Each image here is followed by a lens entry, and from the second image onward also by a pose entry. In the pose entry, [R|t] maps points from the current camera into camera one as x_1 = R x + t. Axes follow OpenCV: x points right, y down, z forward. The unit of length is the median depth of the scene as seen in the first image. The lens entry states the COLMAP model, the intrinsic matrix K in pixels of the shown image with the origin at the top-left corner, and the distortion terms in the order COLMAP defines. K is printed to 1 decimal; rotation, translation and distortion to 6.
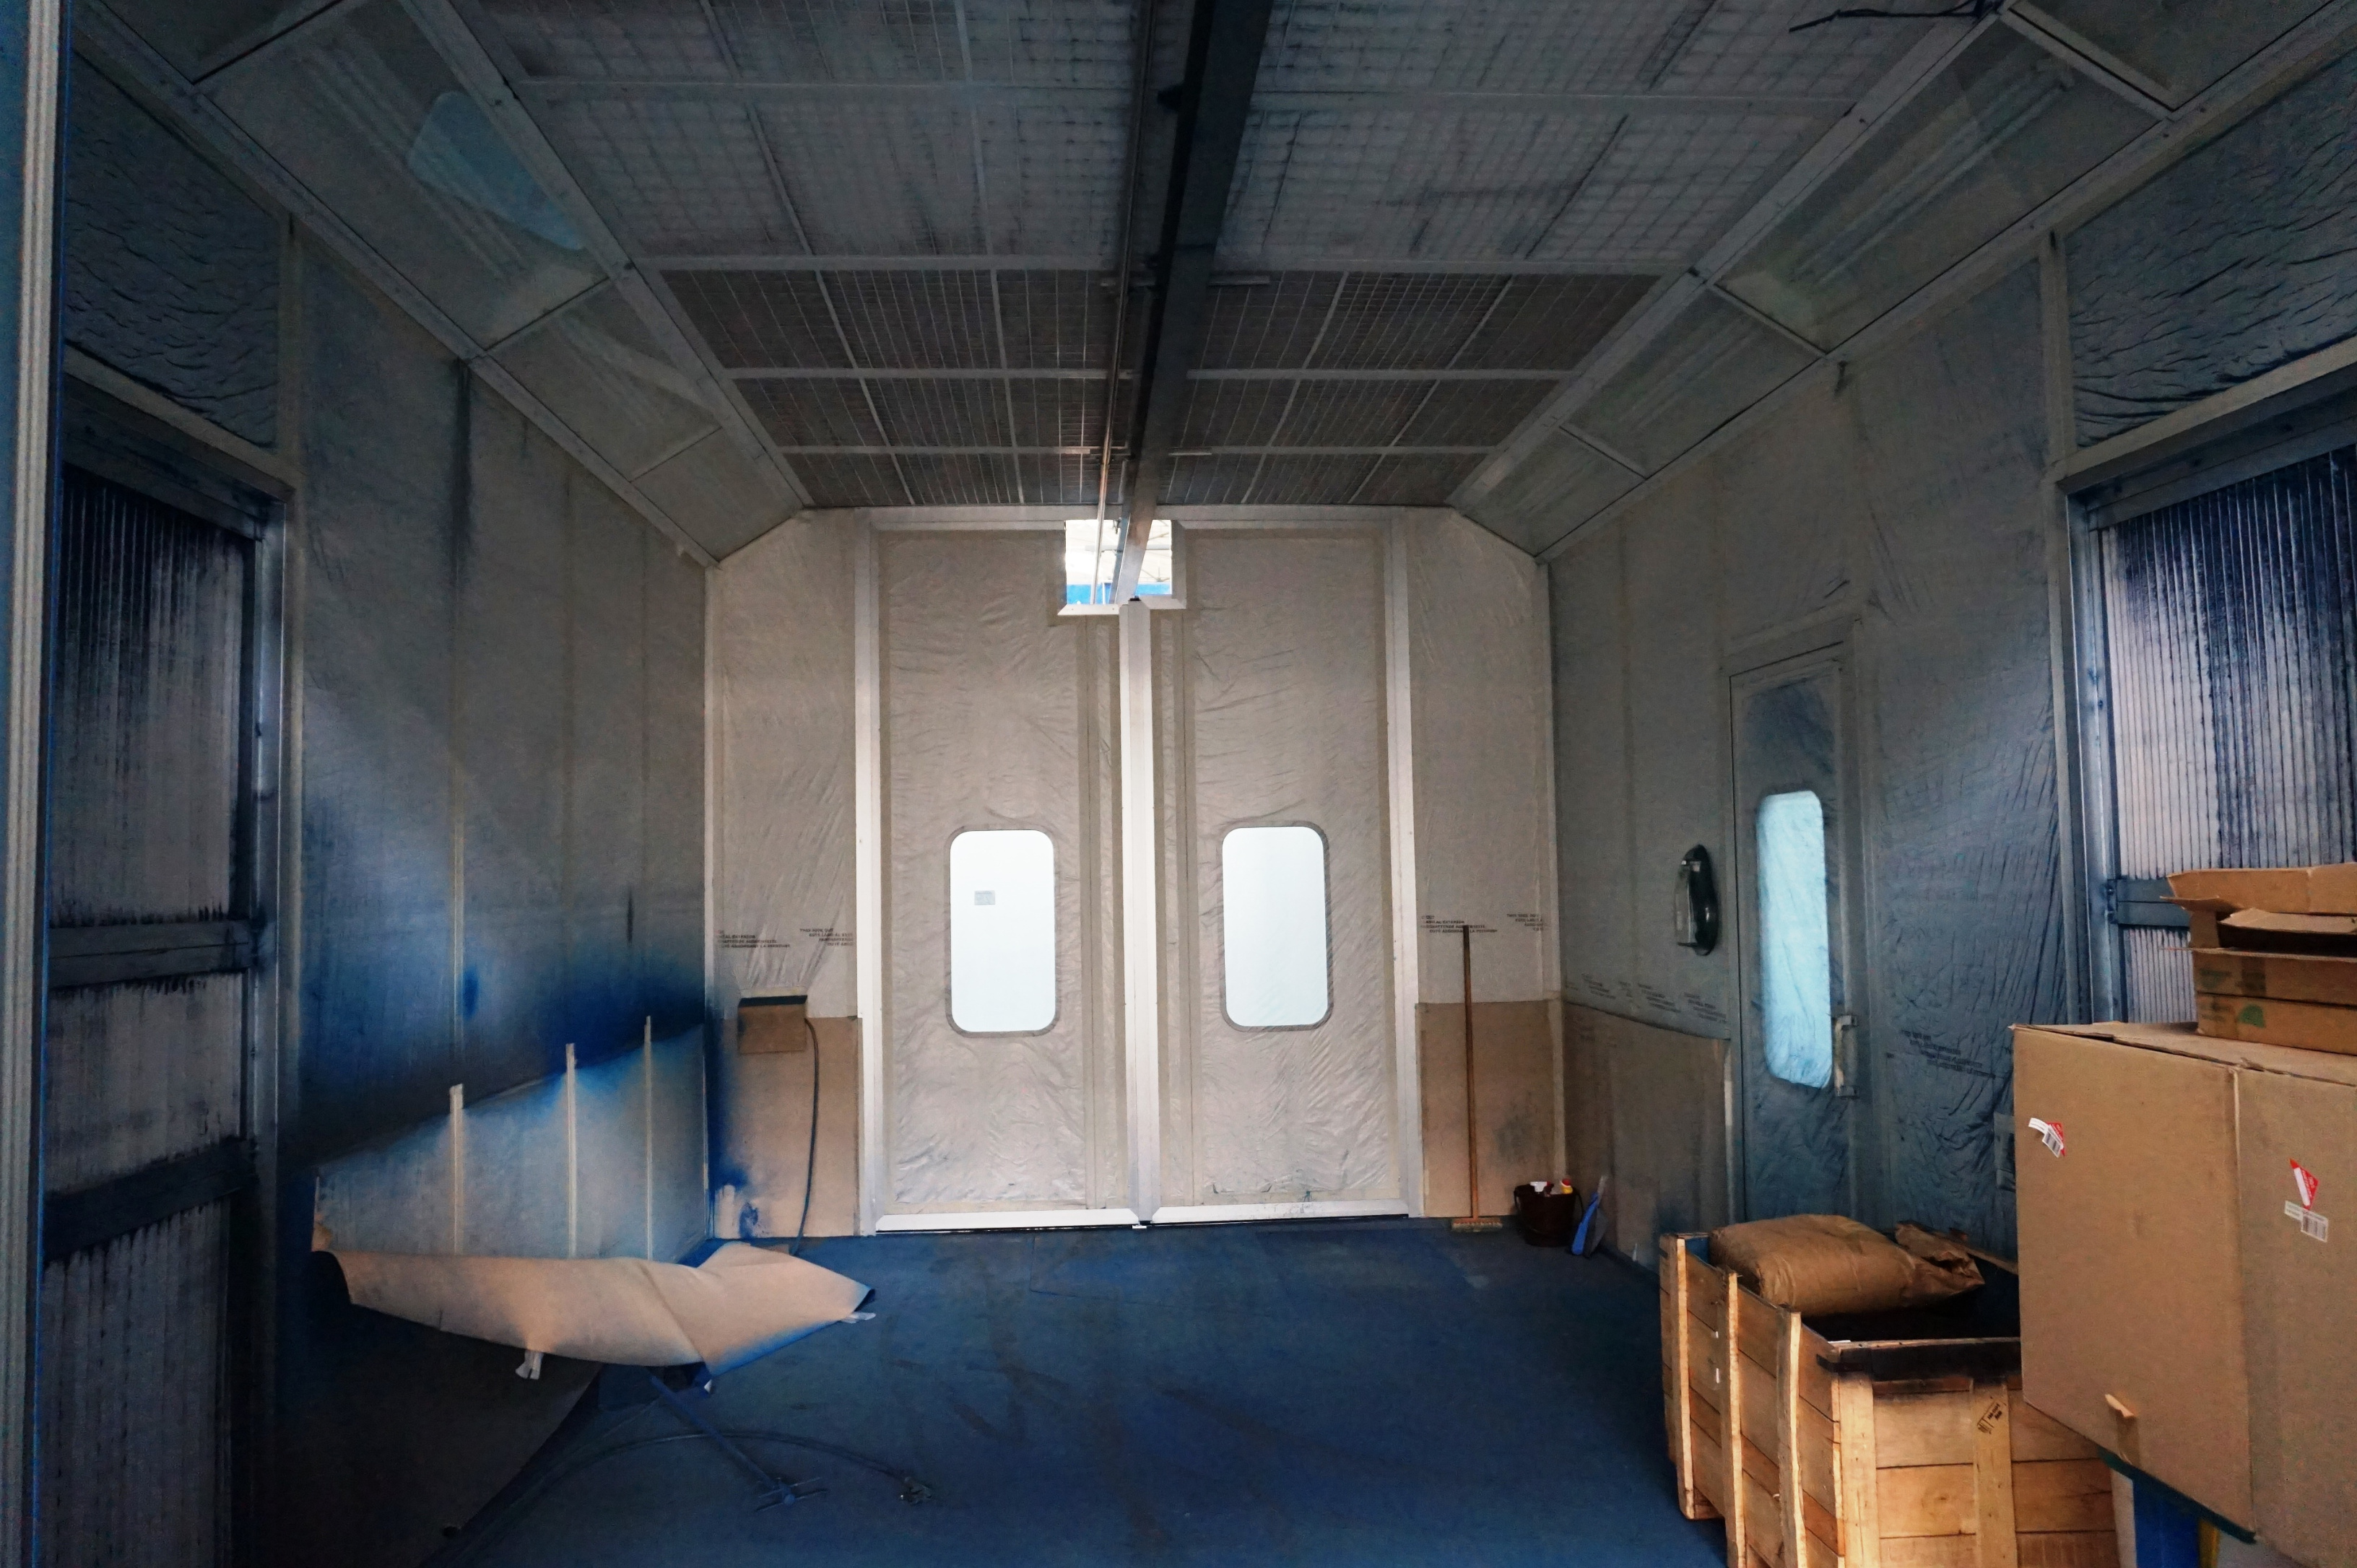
lens RADIAL K [[1584.0, 0, 1189.2], [0, 1584.0, 818.5], [0, 0, 1]] dist [-0.029204, 0.003920]
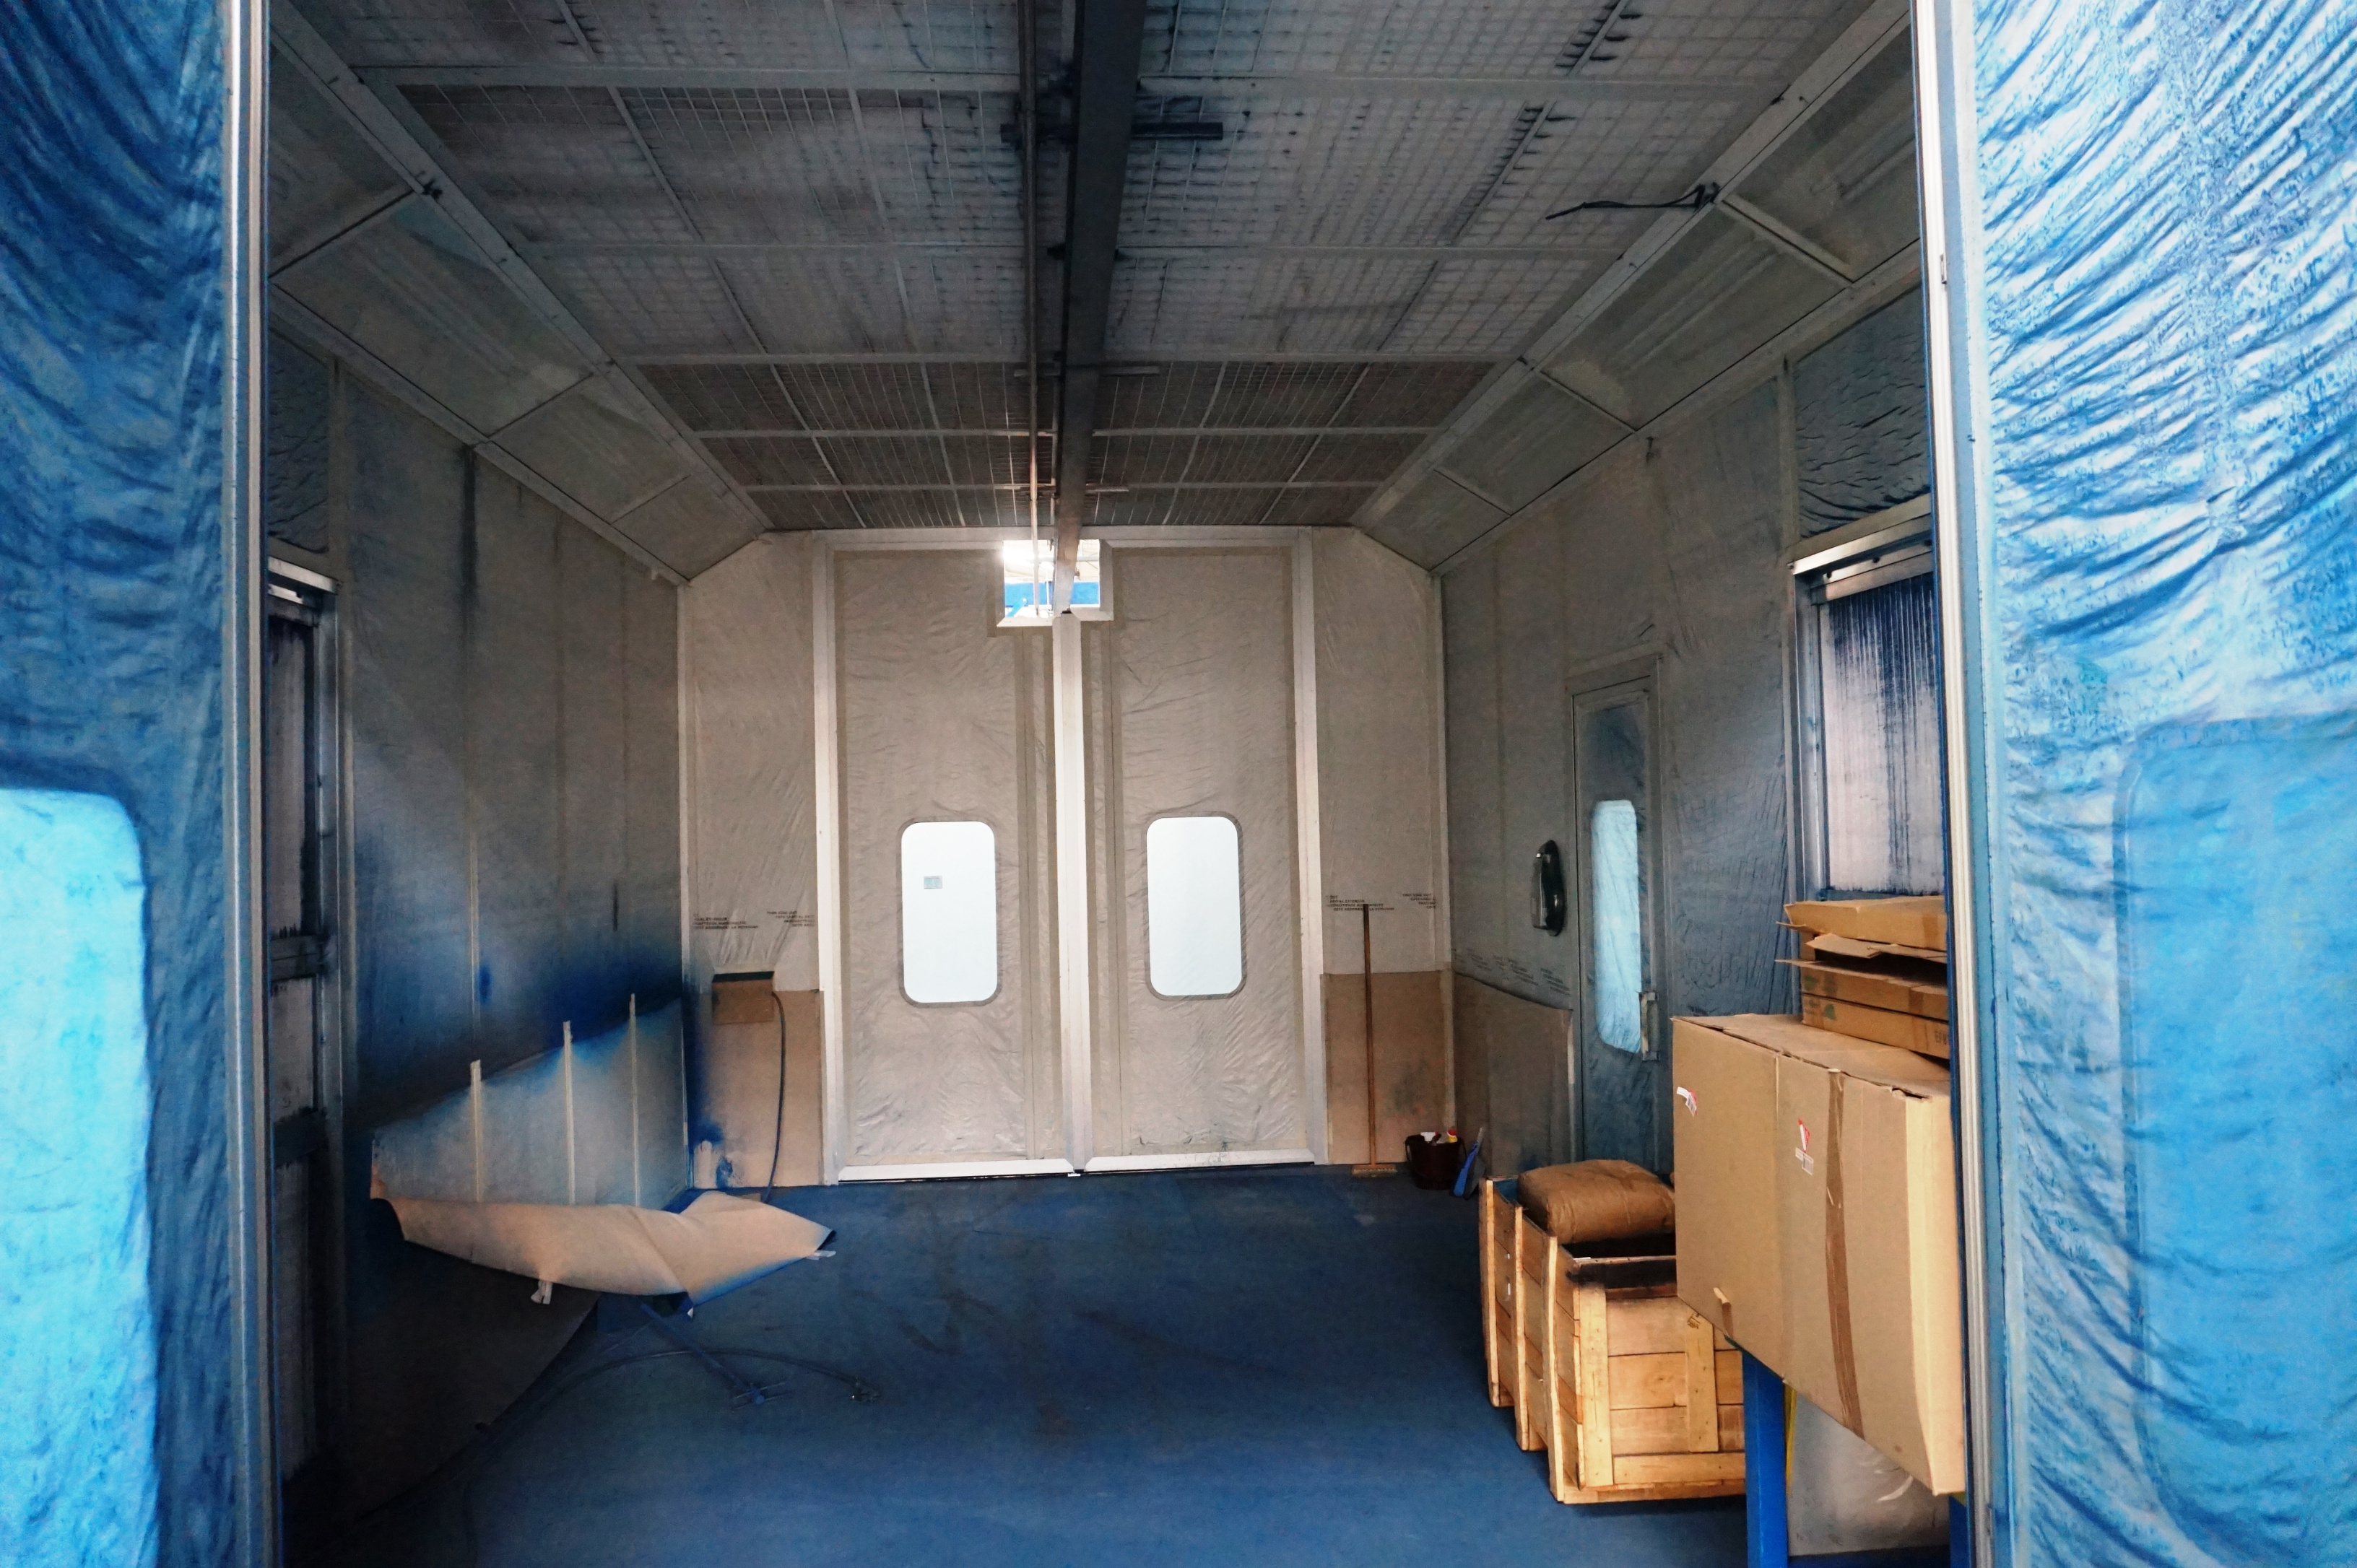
lens RADIAL K [[1584.0, 0, 1189.2], [0, 1584.0, 818.5], [0, 0, 1]] dist [-0.029204, 0.003920]
pose [[0.999846, -0.005214, 0.016727, 0.046421], [0.004707, 0.999532, 0.030231, -0.039512], [-0.016877, -0.030148, 0.999403, -0.162414]]
